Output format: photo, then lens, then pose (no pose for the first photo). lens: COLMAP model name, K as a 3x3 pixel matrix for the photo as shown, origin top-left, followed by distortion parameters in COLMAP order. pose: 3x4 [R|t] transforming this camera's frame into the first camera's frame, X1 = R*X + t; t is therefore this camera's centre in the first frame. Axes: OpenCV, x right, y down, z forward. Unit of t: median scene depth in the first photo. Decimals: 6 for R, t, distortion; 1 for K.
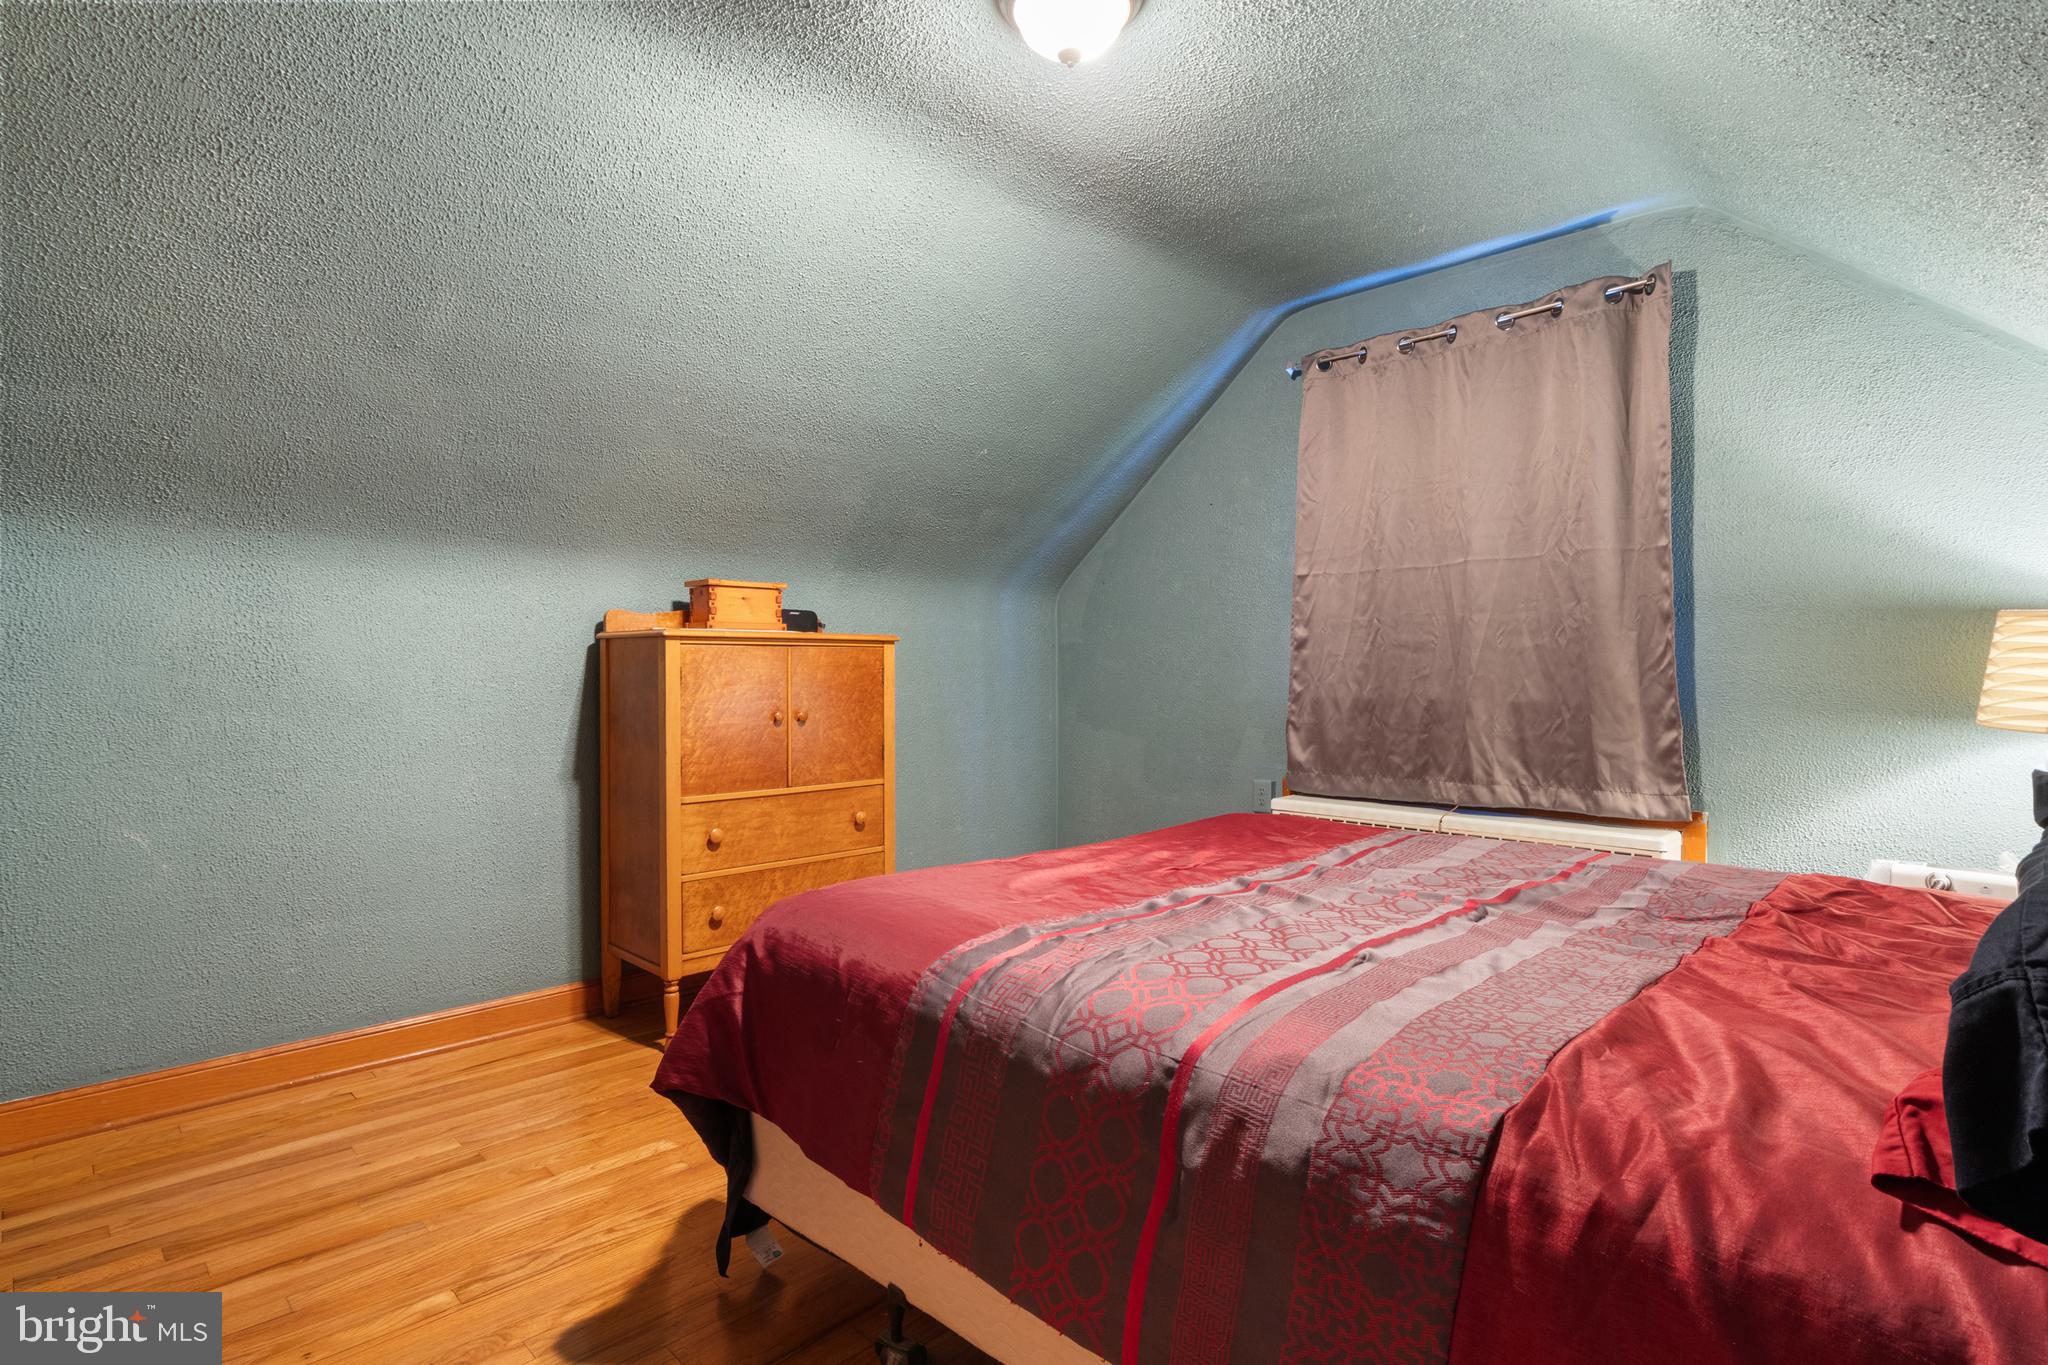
lens RADIAL K [[1026.7, 0, 1028.8], [0, 1026.7, 684.7], [0, 0, 1]] dist [-0.009135, 0.002229]
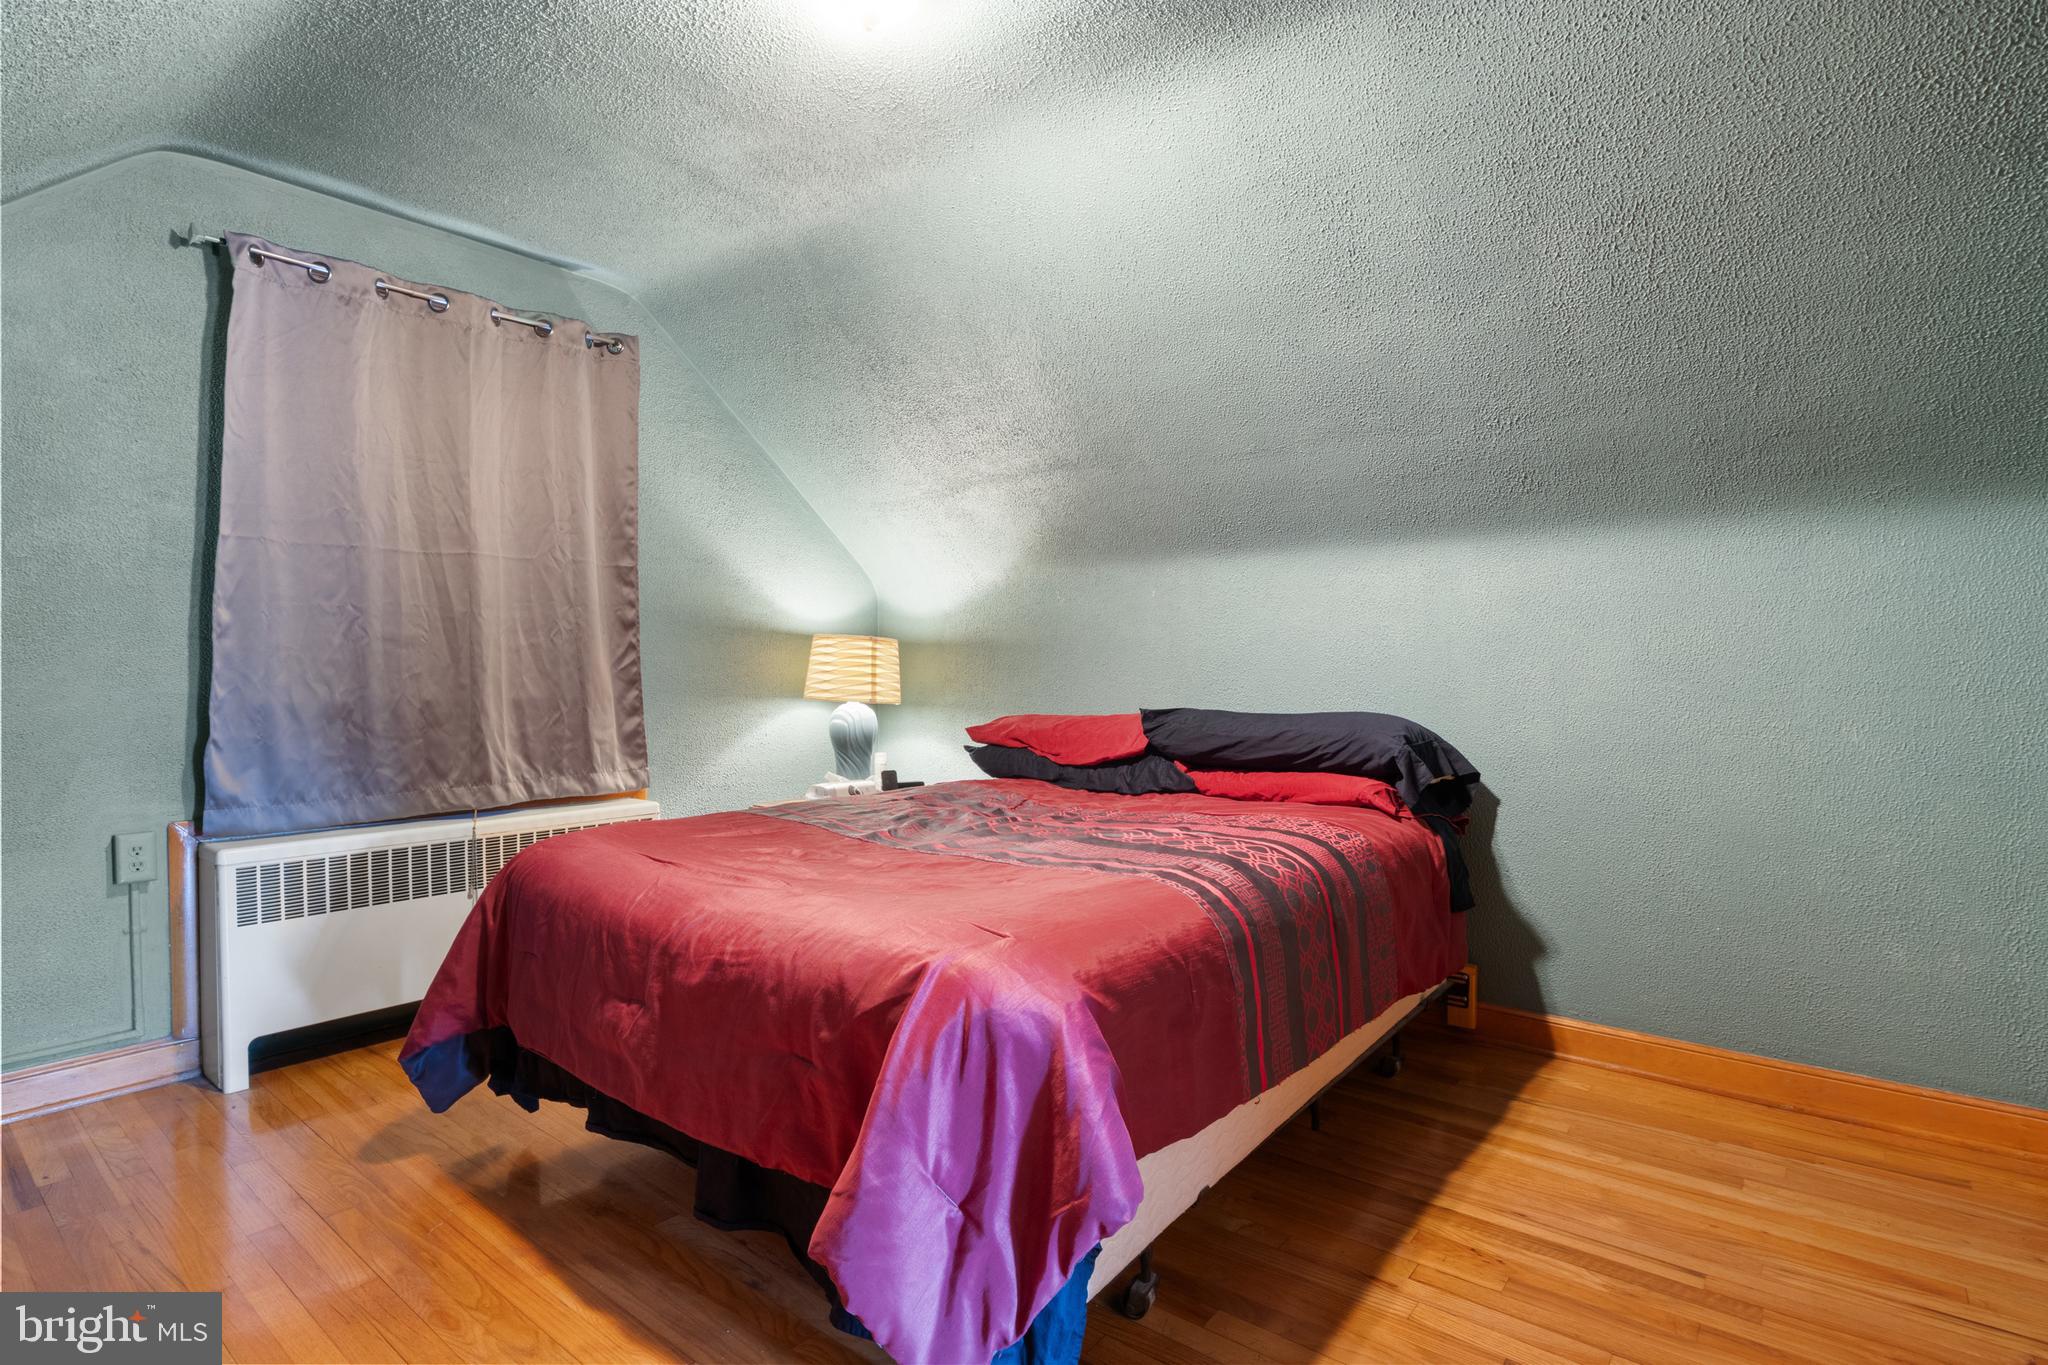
lens RADIAL K [[1026.7, 0, 1029.8], [0, 1026.7, 674.1], [0, 0, 1]] dist [-0.009135, 0.002229]
pose [[-0.100463, -0.010022, 0.994890, -0.591704], [0.009009, 0.999899, 0.010982, -0.014699], [-0.994900, 0.010066, -0.100363, 0.597057]]
